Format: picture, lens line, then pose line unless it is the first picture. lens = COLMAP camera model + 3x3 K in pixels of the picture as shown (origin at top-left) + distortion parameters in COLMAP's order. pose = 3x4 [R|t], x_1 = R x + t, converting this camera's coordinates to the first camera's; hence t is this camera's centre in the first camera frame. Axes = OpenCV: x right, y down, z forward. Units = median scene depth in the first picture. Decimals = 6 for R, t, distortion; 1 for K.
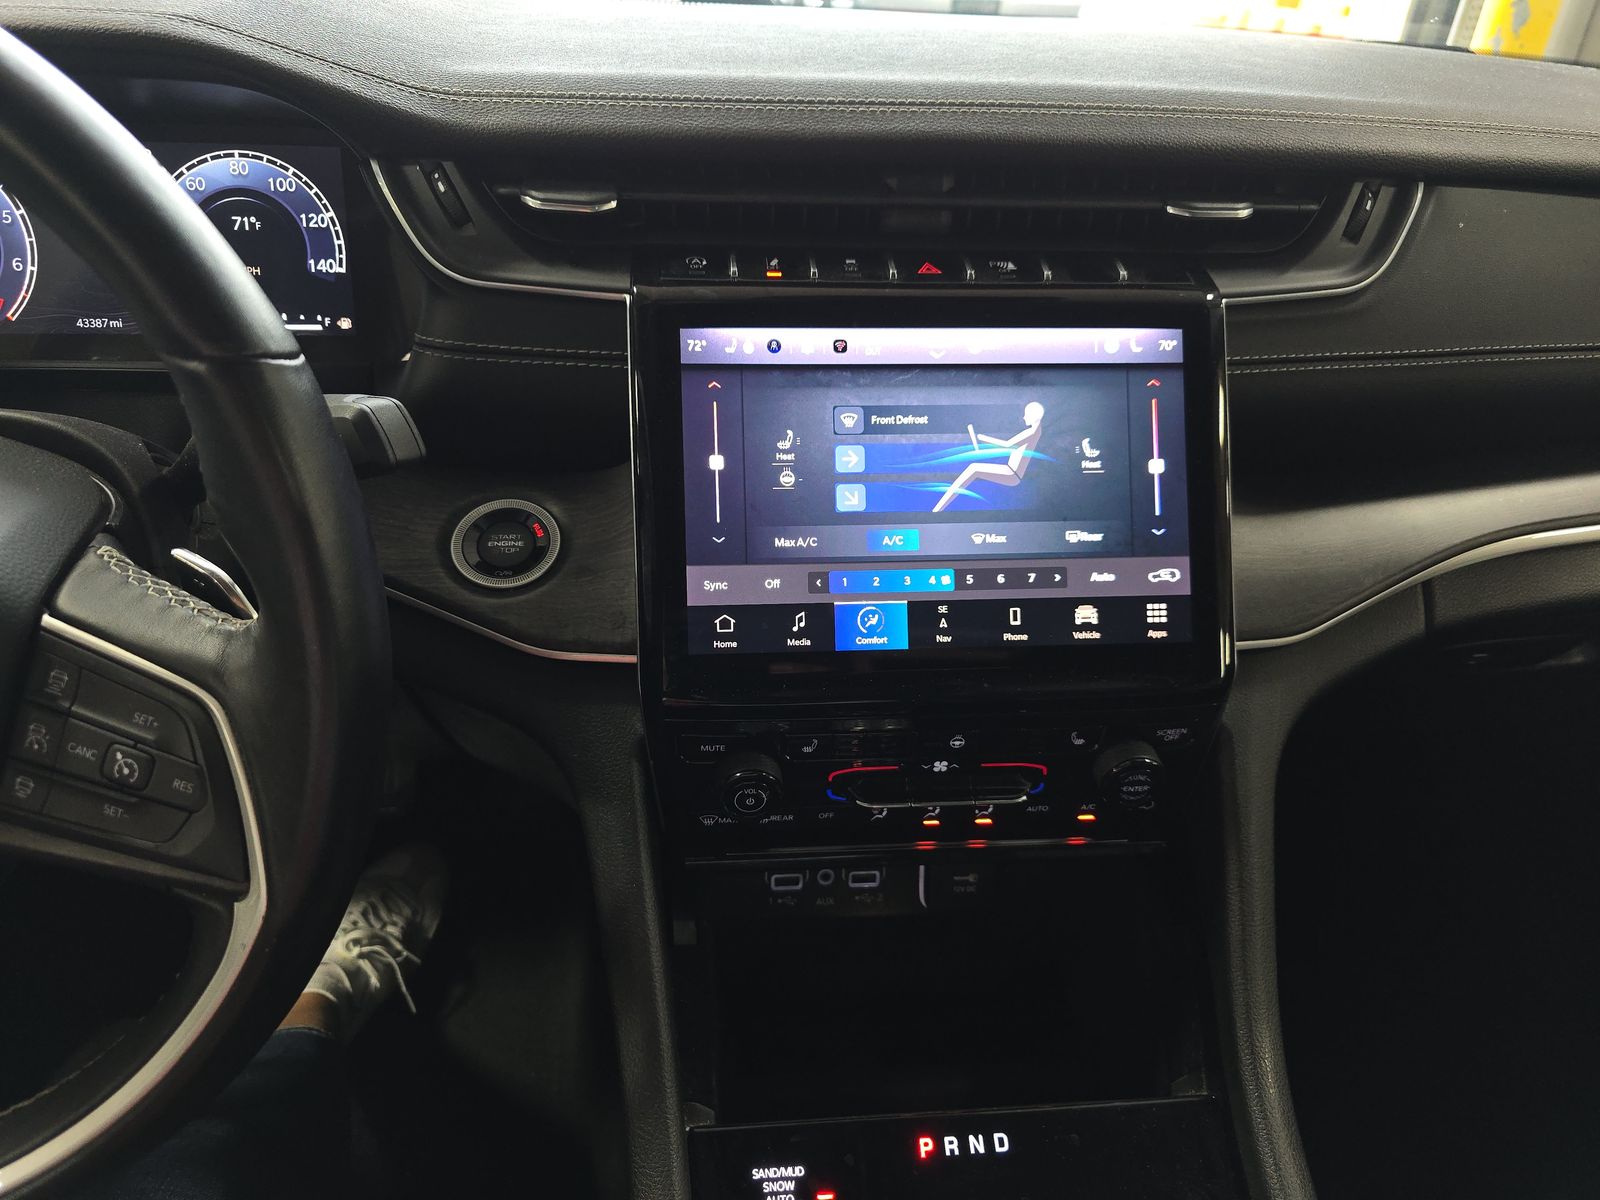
lens RADIAL K [[1137.9, 0, 800.0], [0, 1137.9, 600.0], [0, 0, 1]] dist [0.056028, -0.062641]
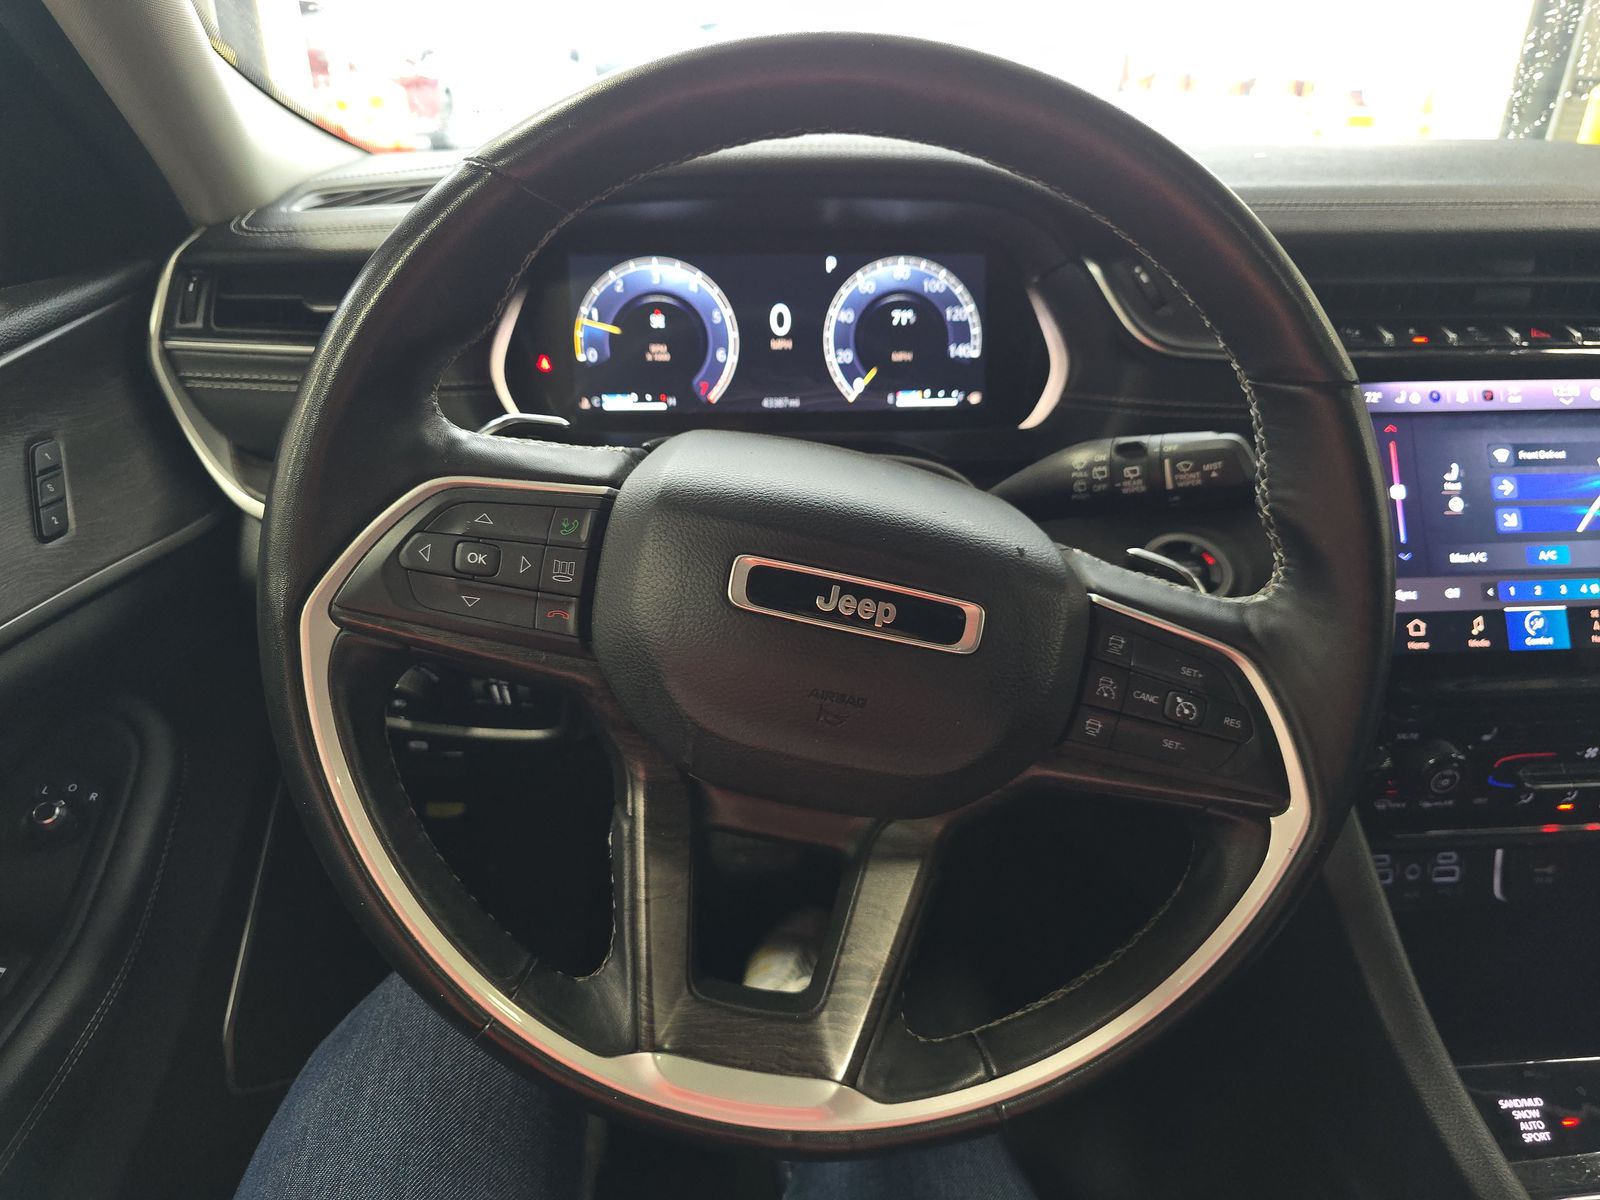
lens RADIAL K [[1137.9, 0, 800.0], [0, 1137.9, 600.0], [0, 0, 1]] dist [0.056028, -0.062641]
pose [[0.999621, -0.019449, -0.019498, -0.581138], [0.017421, 0.994909, -0.099258, 0.084920], [0.021330, 0.098881, 0.994871, -0.165663]]
